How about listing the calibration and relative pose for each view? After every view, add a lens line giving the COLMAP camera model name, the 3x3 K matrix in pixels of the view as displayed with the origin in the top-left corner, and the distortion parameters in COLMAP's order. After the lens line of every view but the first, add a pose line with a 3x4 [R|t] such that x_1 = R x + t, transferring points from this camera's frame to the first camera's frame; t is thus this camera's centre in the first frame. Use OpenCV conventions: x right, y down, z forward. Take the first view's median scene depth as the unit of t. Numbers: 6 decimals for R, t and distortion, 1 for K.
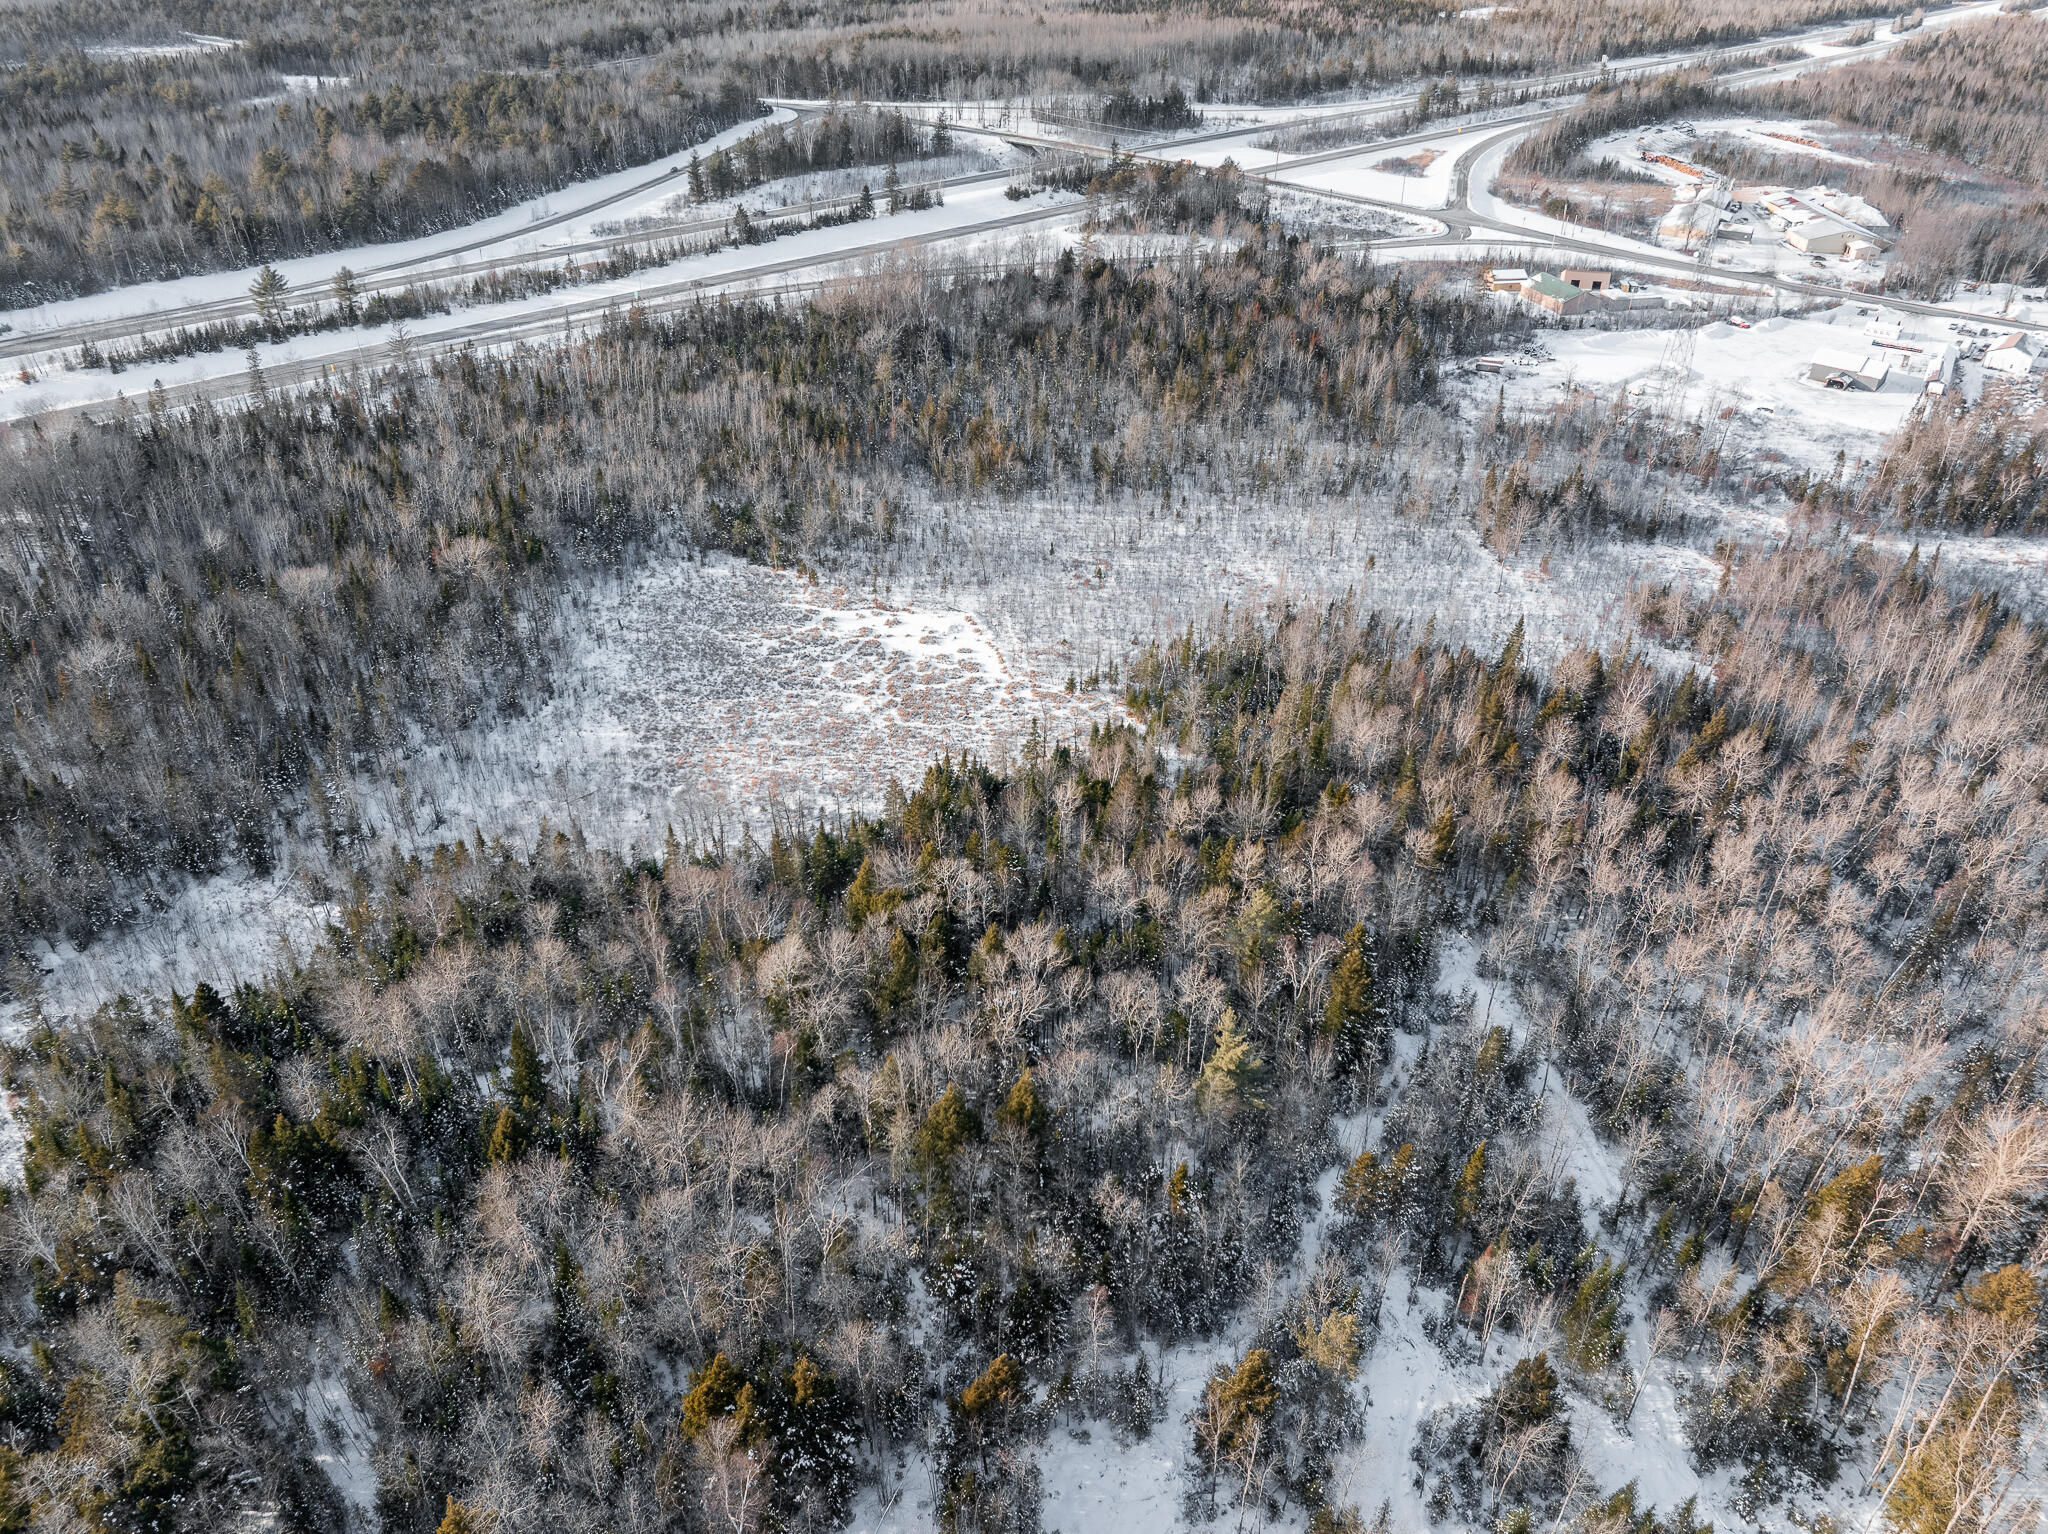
lens RADIAL K [[1460.3, 0, 1024.0], [0, 1460.3, 767.0], [0, 0, 1]] dist [-0.049657, 0.026097]
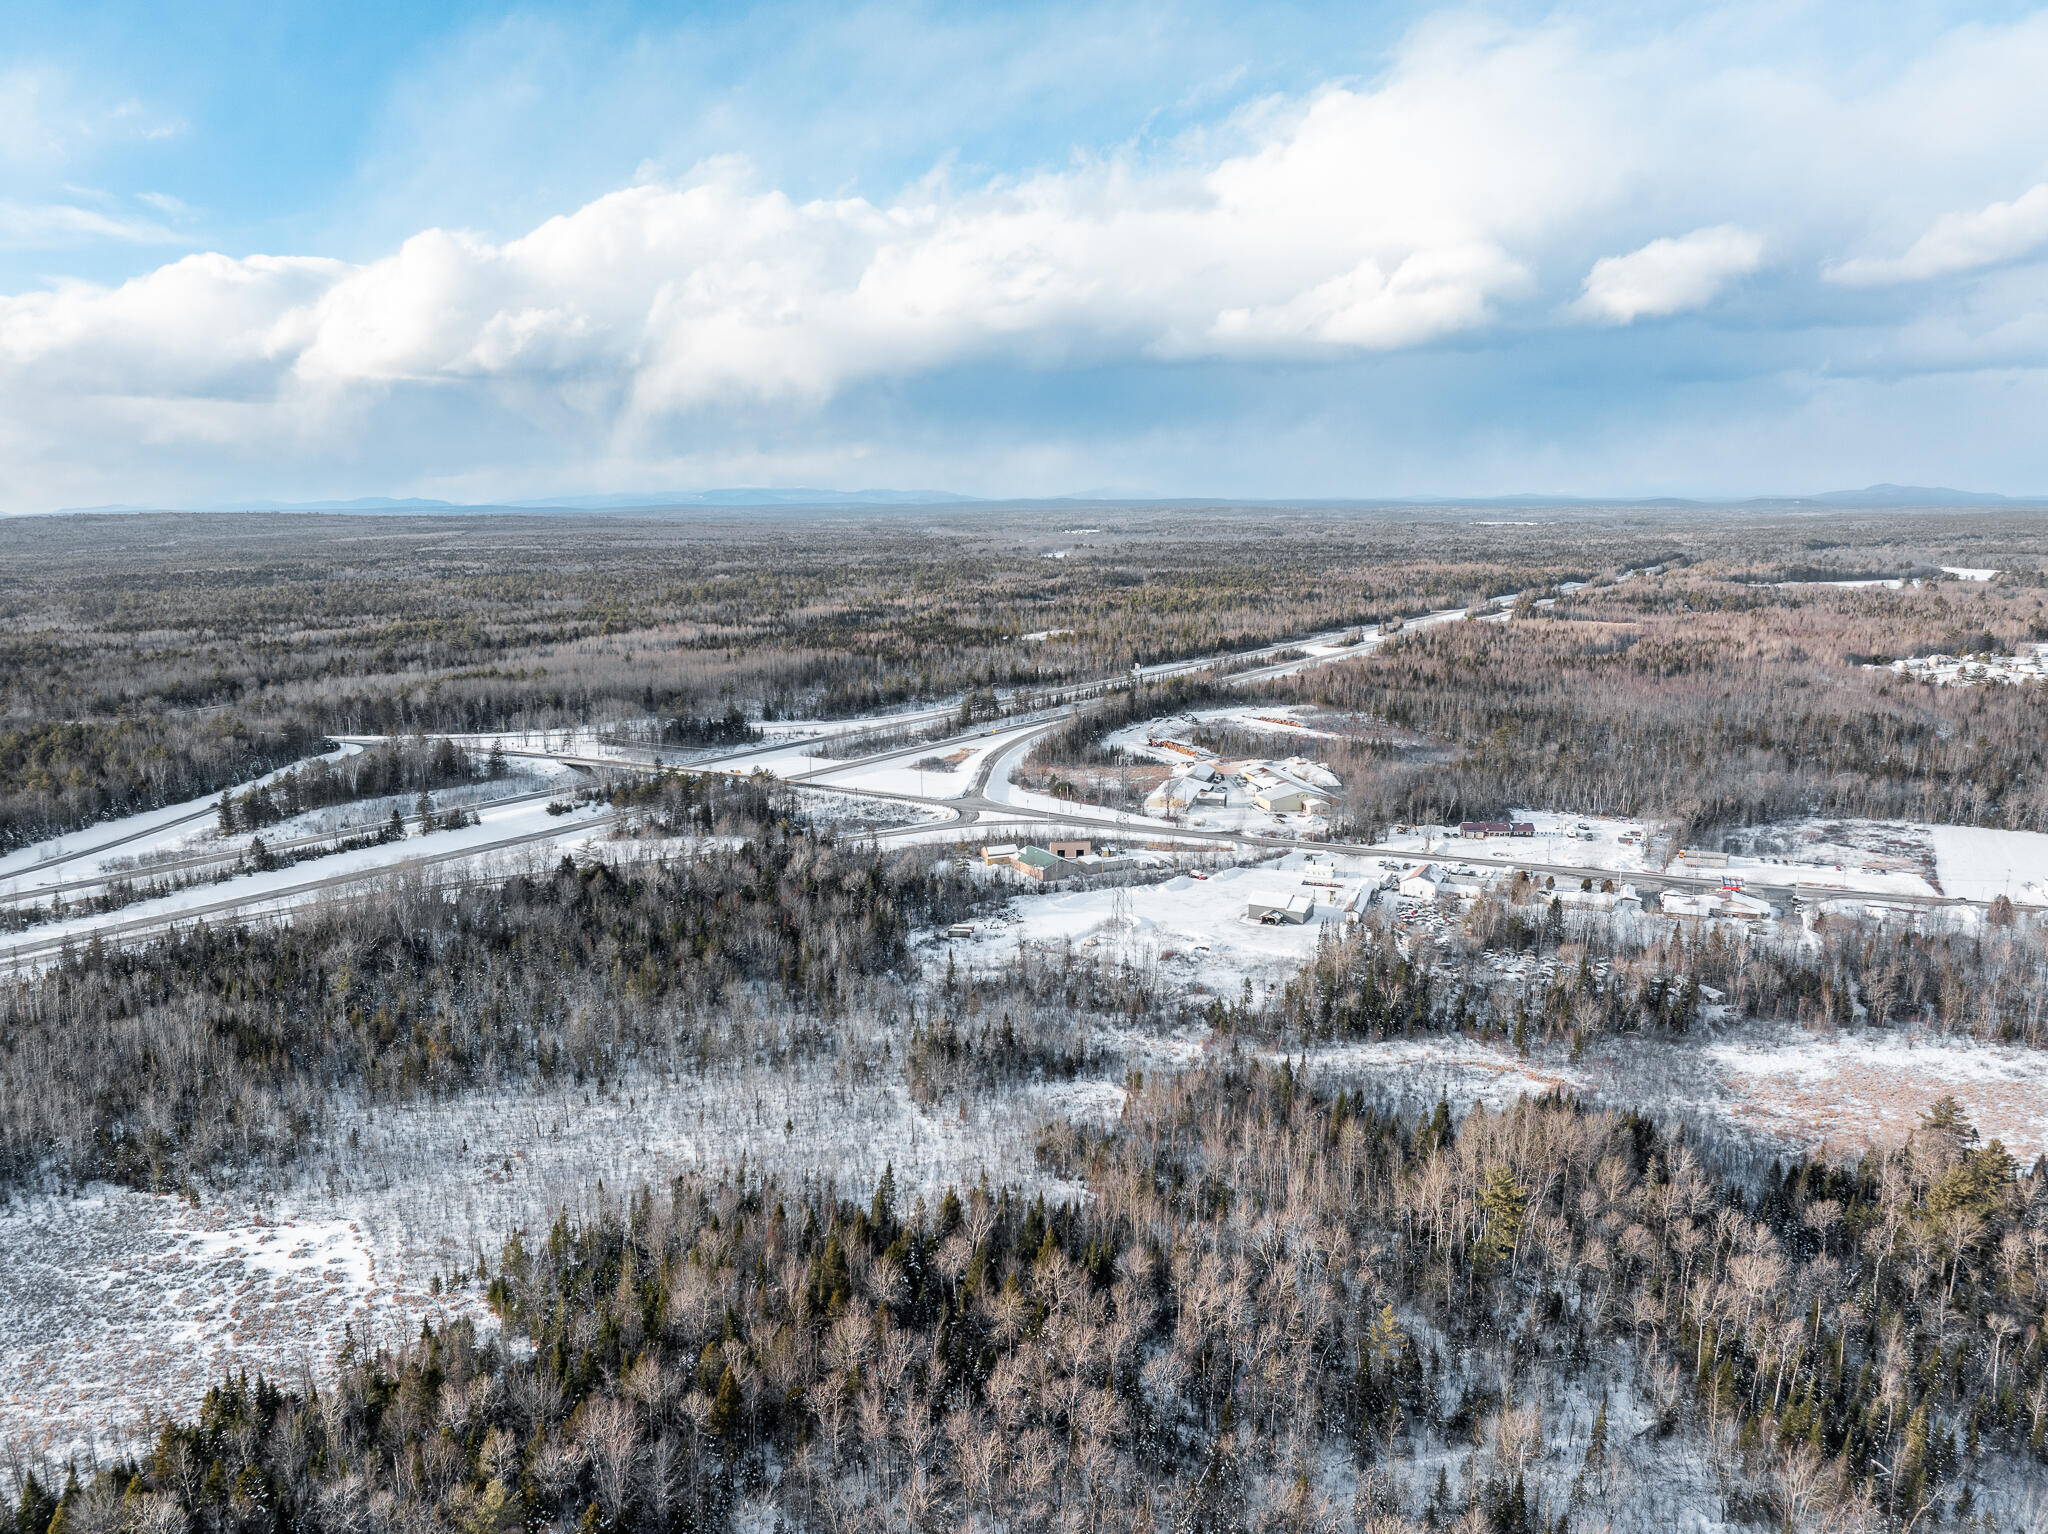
lens RADIAL K [[1460.3, 0, 1024.0], [0, 1460.3, 767.0], [0, 0, 1]] dist [-0.049657, 0.026097]
pose [[0.977233, -0.053516, 0.205307, 0.126737], [0.128897, 0.918368, -0.374146, 0.019504], [-0.168524, 0.392091, 0.904358, -0.033188]]
